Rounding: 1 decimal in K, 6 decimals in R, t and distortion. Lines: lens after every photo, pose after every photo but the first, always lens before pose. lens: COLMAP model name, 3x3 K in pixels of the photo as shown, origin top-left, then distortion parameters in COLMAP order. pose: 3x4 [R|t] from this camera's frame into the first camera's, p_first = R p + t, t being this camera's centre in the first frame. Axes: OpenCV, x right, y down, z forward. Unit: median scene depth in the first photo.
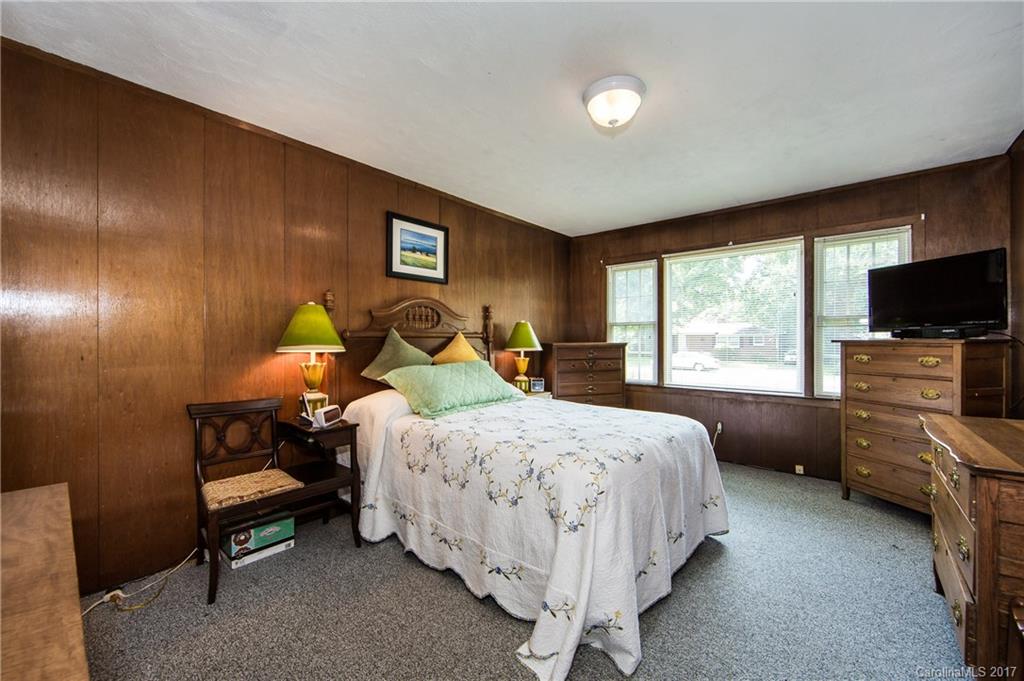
lens RADIAL K [[402.2, 0, 512.6], [0, 402.2, 339.0], [0, 0, 1]] dist [-0.009891, -0.000549]
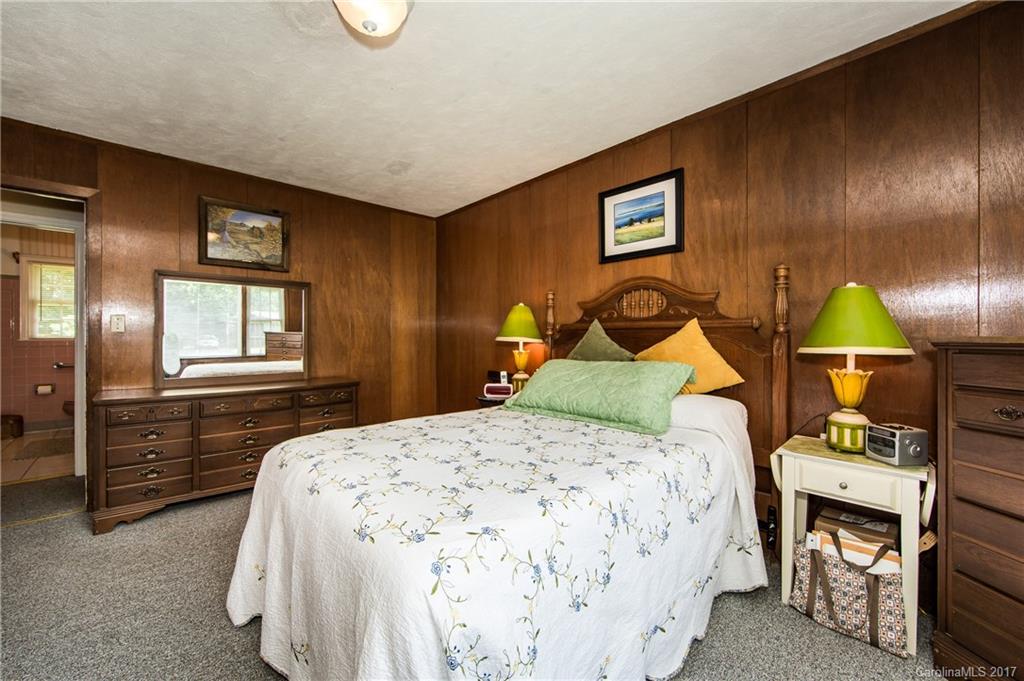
lens RADIAL K [[402.2, 0, 512.2], [0, 402.2, 339.7], [0, 0, 1]] dist [-0.009891, -0.000549]
pose [[-0.101426, -0.005748, -0.994826, 0.590453], [-0.010317, 0.999936, -0.004726, 0.023706], [0.994790, 0.009784, -0.101479, 0.843529]]
